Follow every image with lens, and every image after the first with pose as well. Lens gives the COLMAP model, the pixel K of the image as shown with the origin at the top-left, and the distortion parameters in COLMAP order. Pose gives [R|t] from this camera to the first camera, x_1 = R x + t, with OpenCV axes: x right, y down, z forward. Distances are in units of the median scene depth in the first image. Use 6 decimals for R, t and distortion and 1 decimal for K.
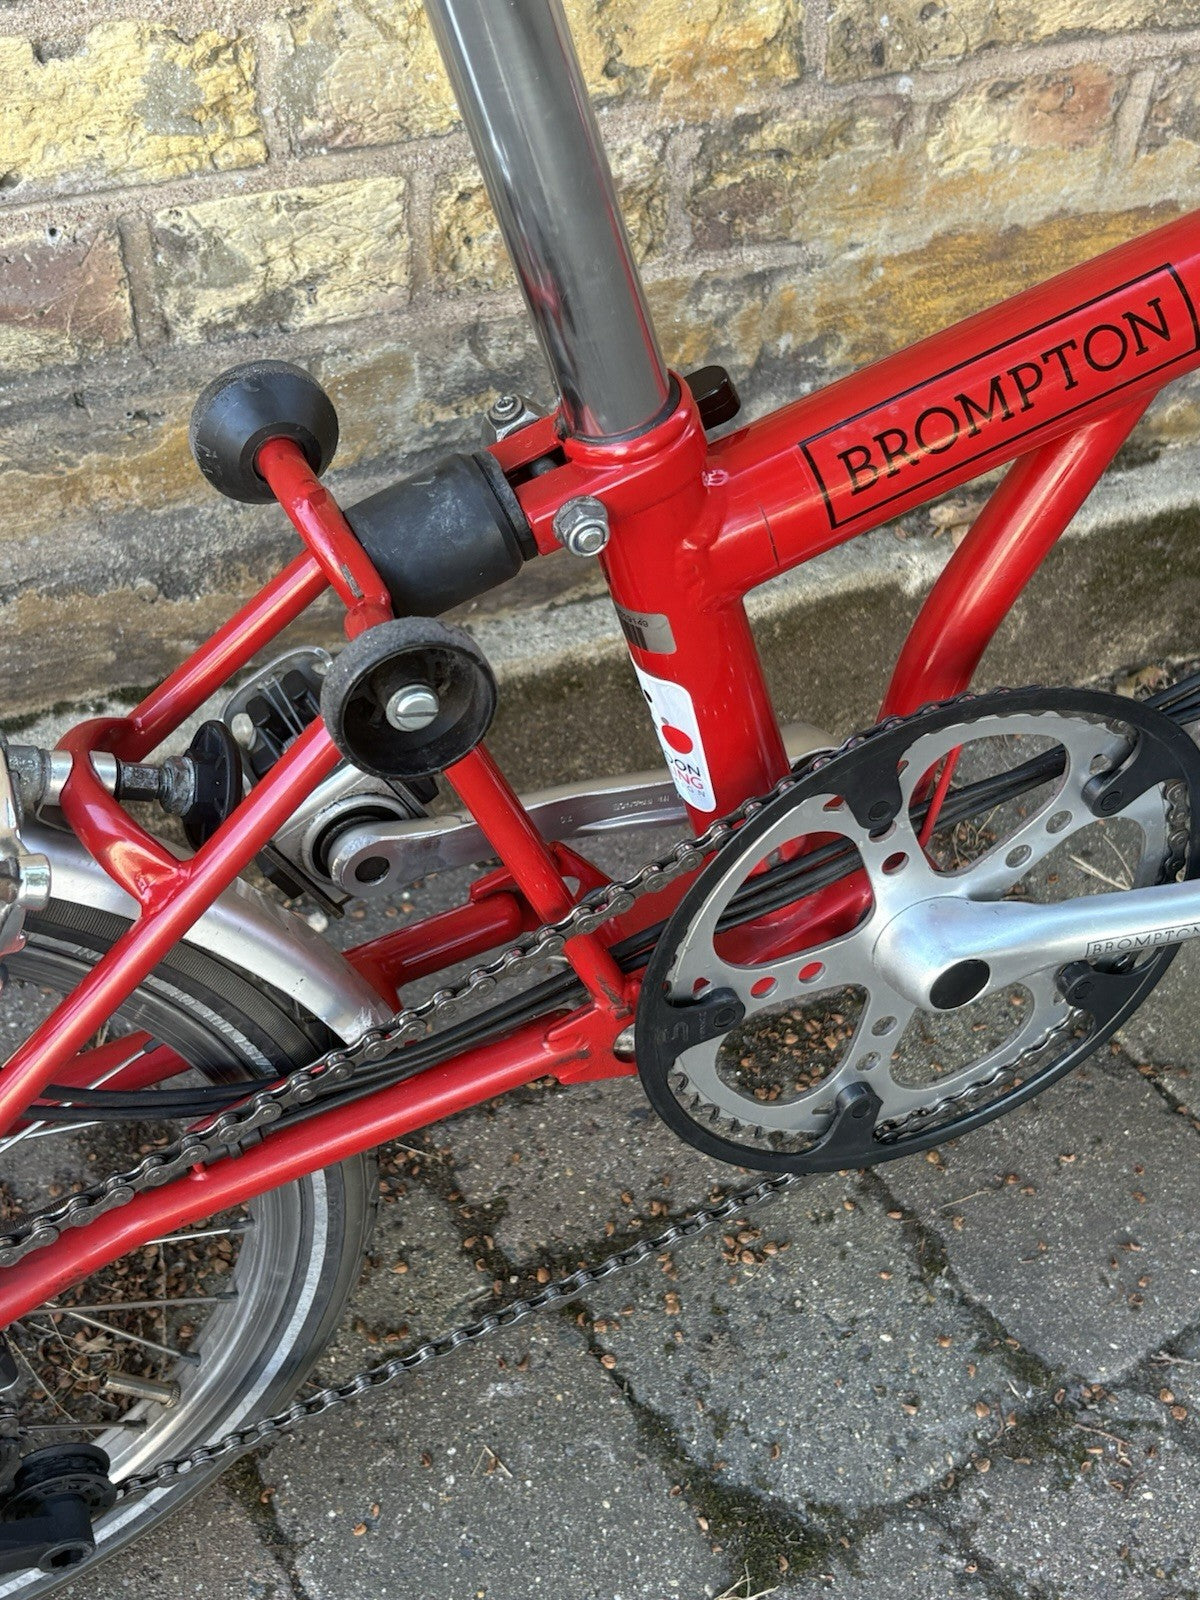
lens RADIAL K [[1943.6, 0, 594.0], [0, 1943.6, 783.7], [0, 0, 1]] dist [0.205762, -0.765320]
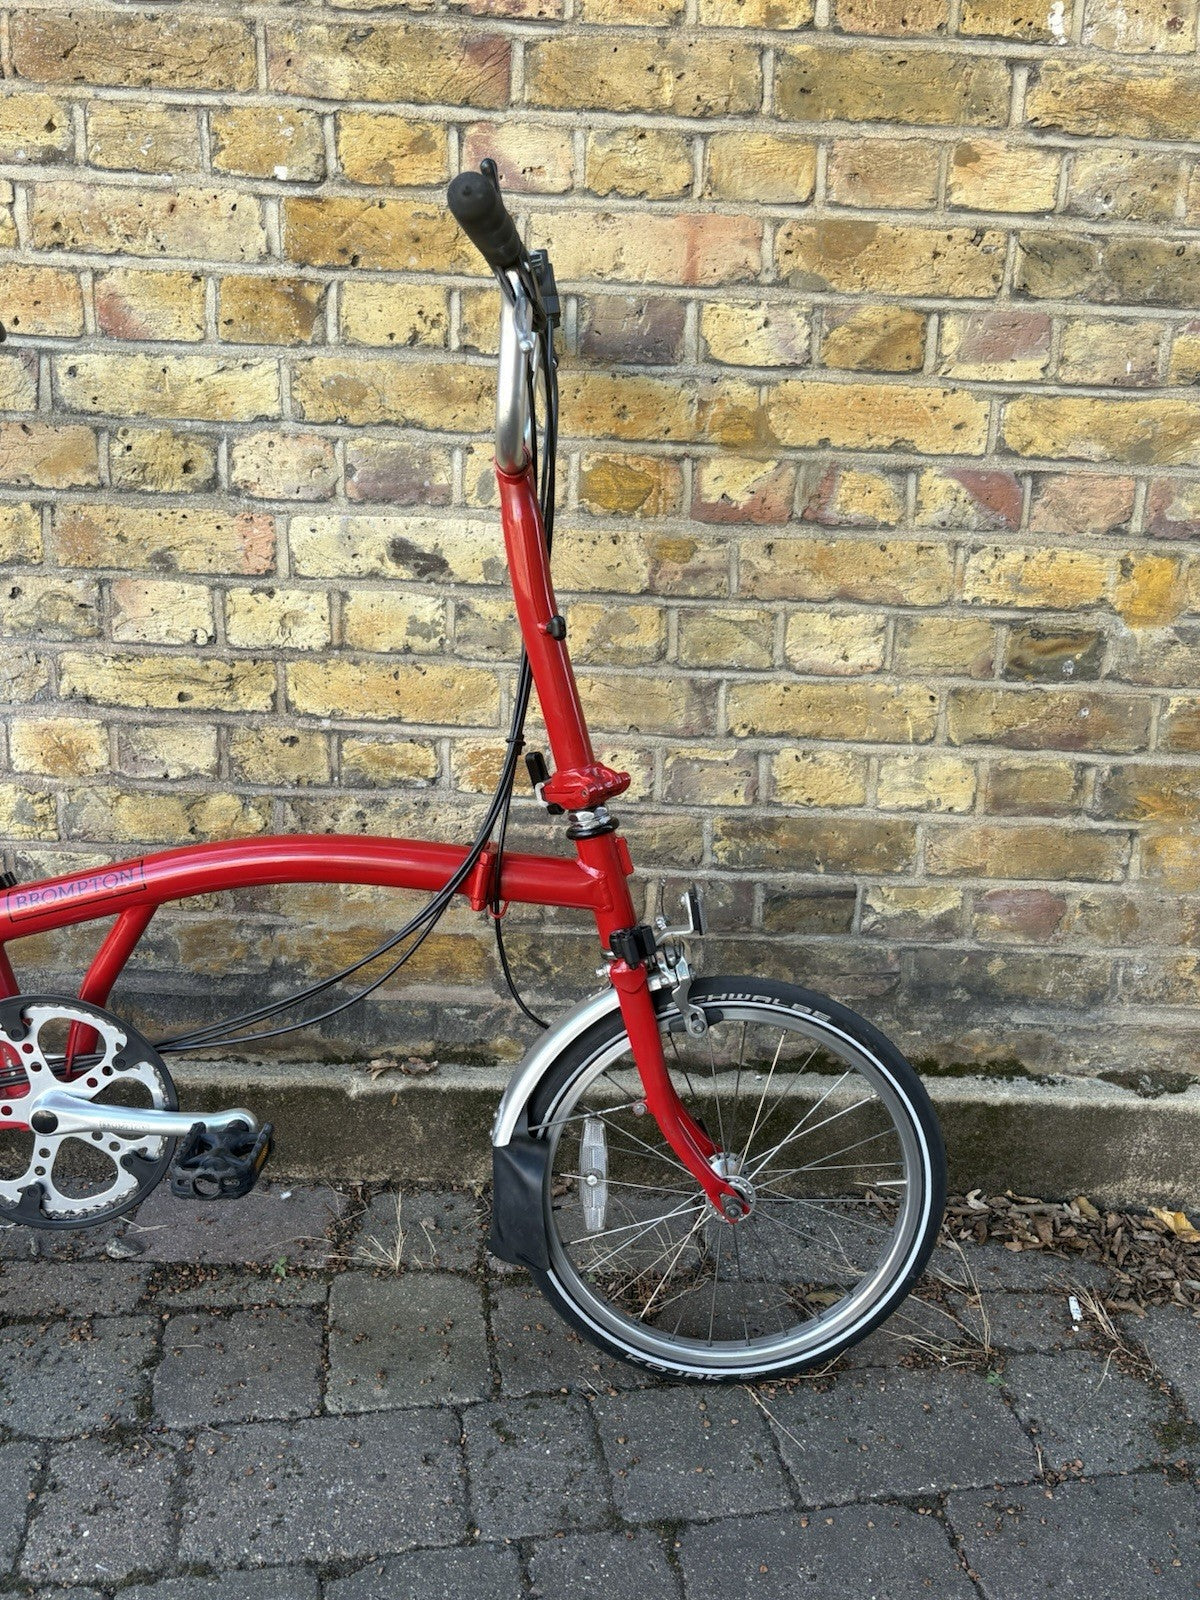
lens RADIAL K [[1356.4, 0, 606.8], [0, 1356.4, 809.7], [0, 0, 1]] dist [0.022295, -0.005470]
pose [[0.932059, 0.109890, -0.345240, 1.083925], [-0.265350, 0.855858, -0.443955, 0.262804], [0.246690, 0.505401, 0.826870, -0.373582]]
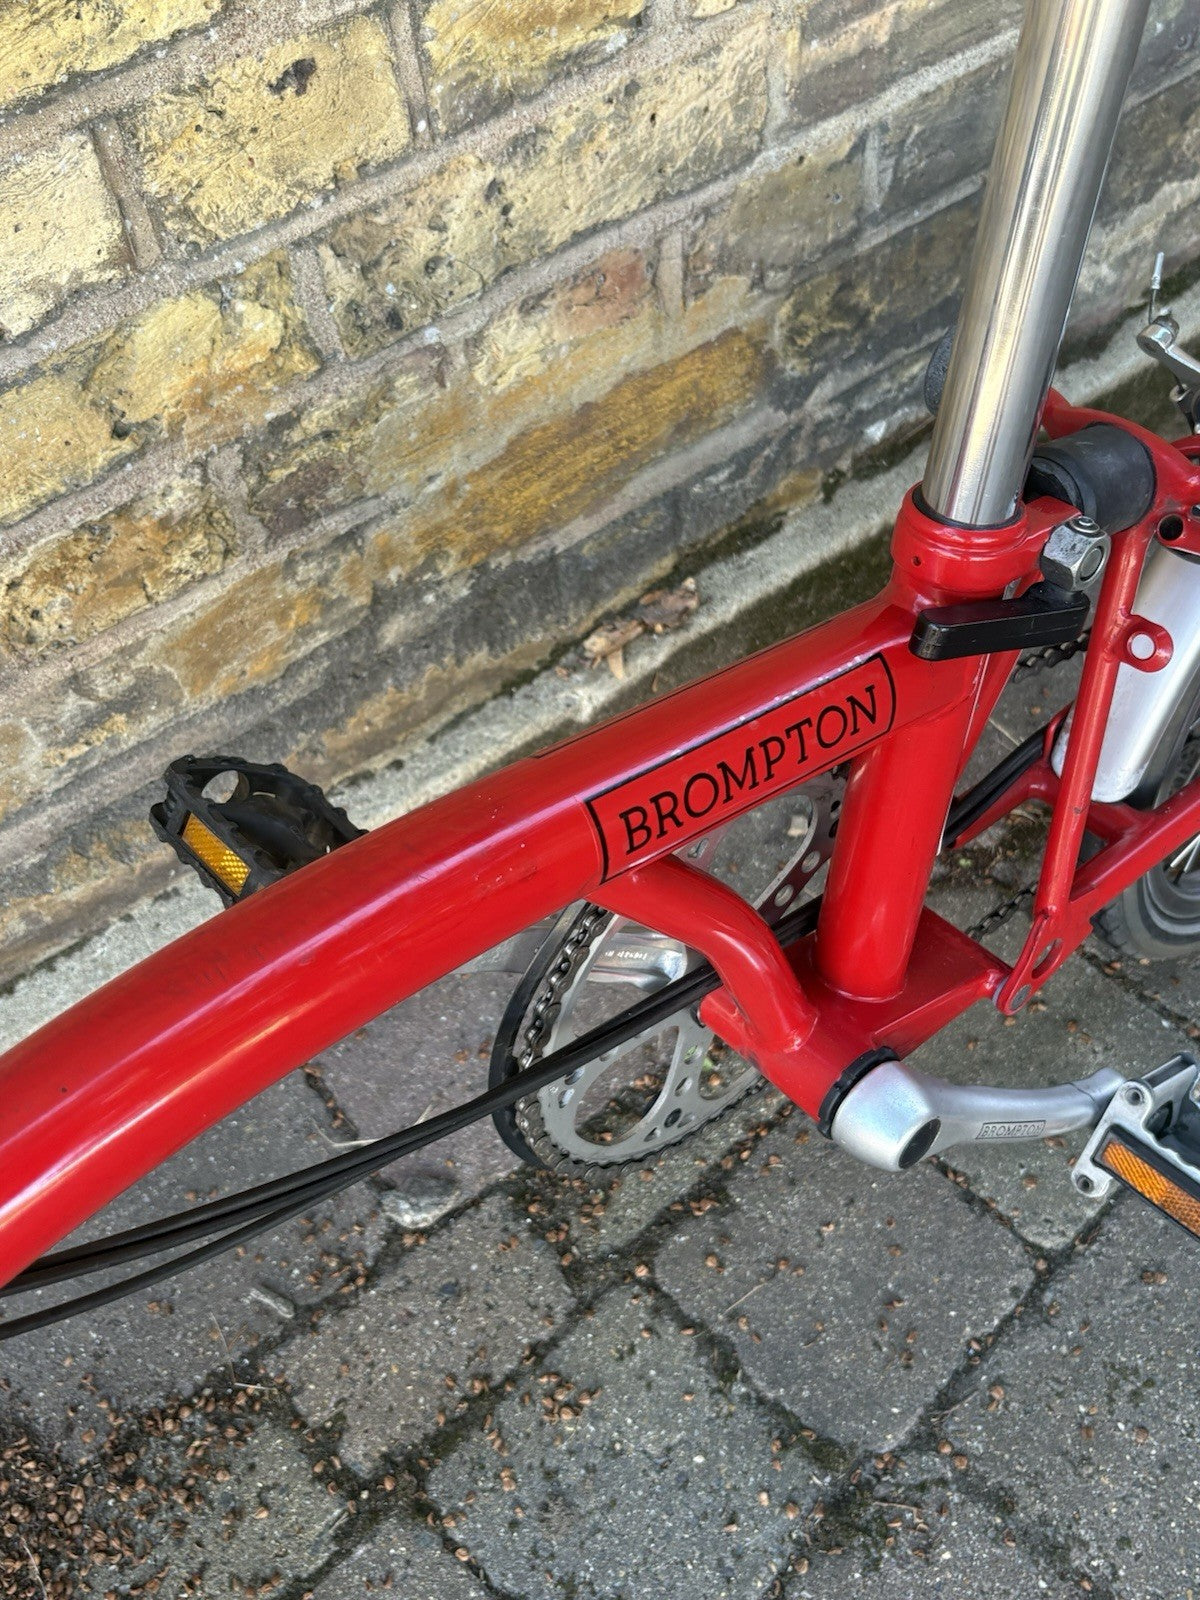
lens RADIAL K [[1617.3, 0, 598.6], [0, 1617.3, 794.3], [0, 0, 1]] dist [0.000284, 0.018578]
pose [[0.968049, -0.246802, 0.044378, 0.145674], [0.235287, 0.955183, 0.179628, -0.260491], [-0.086722, -0.163447, 0.982733, 0.159614]]
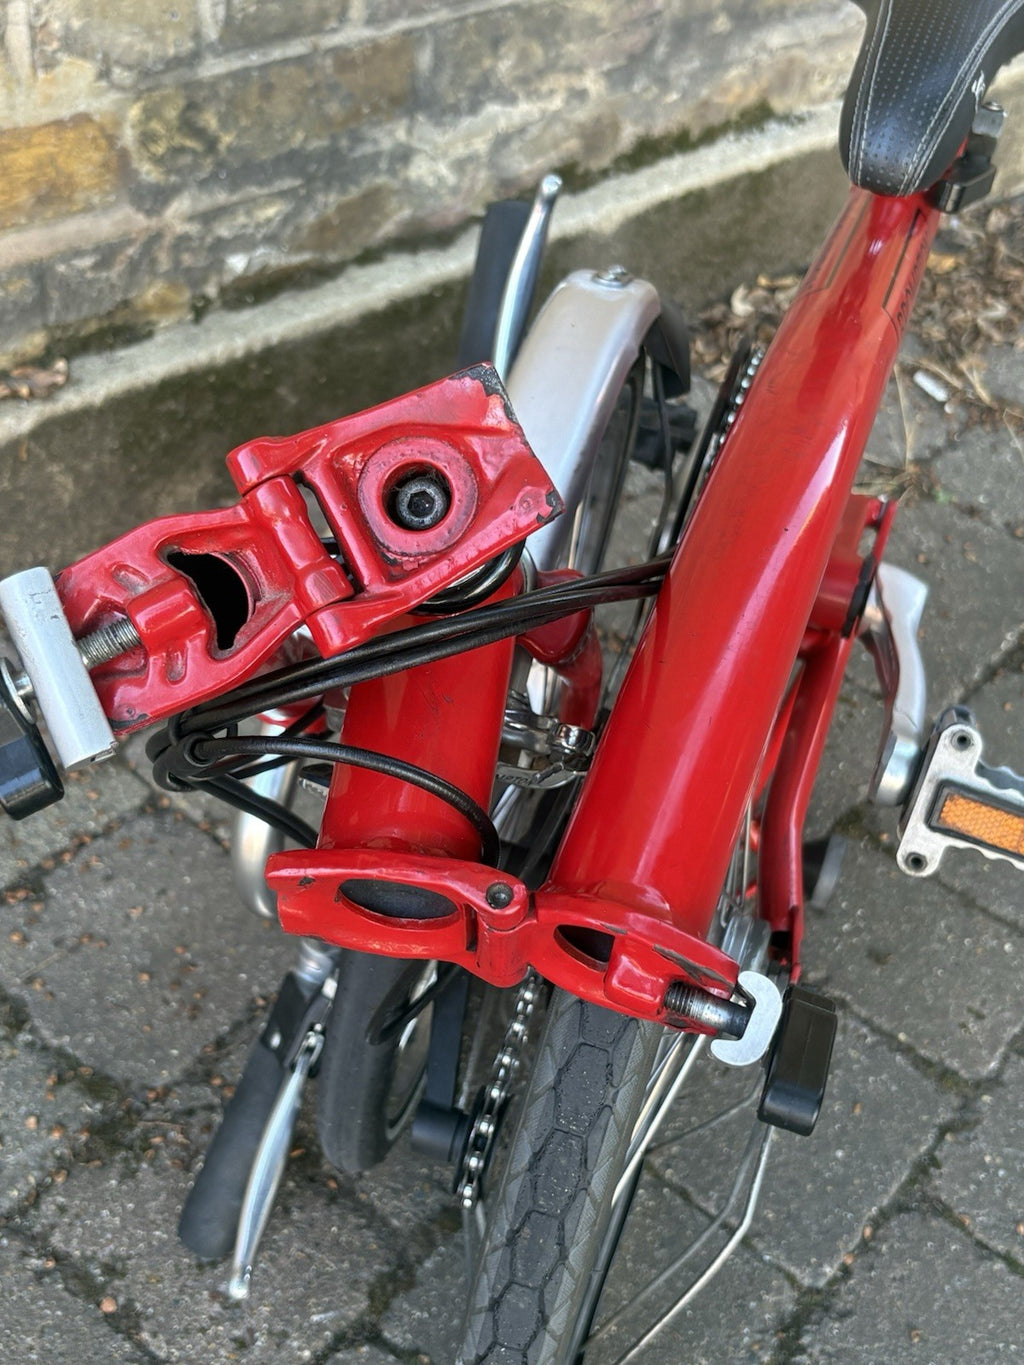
lens RADIAL K [[1643.0, 0, 511.1], [0, 1643.0, 674.9], [0, 0, 1]] dist [0.002450, -0.051961]
pose [[0.945320, -0.184710, 0.268799, 0.232595], [0.192744, 0.981243, -0.003569, 0.105896], [-0.263098, 0.055183, 0.963190, -0.017674]]
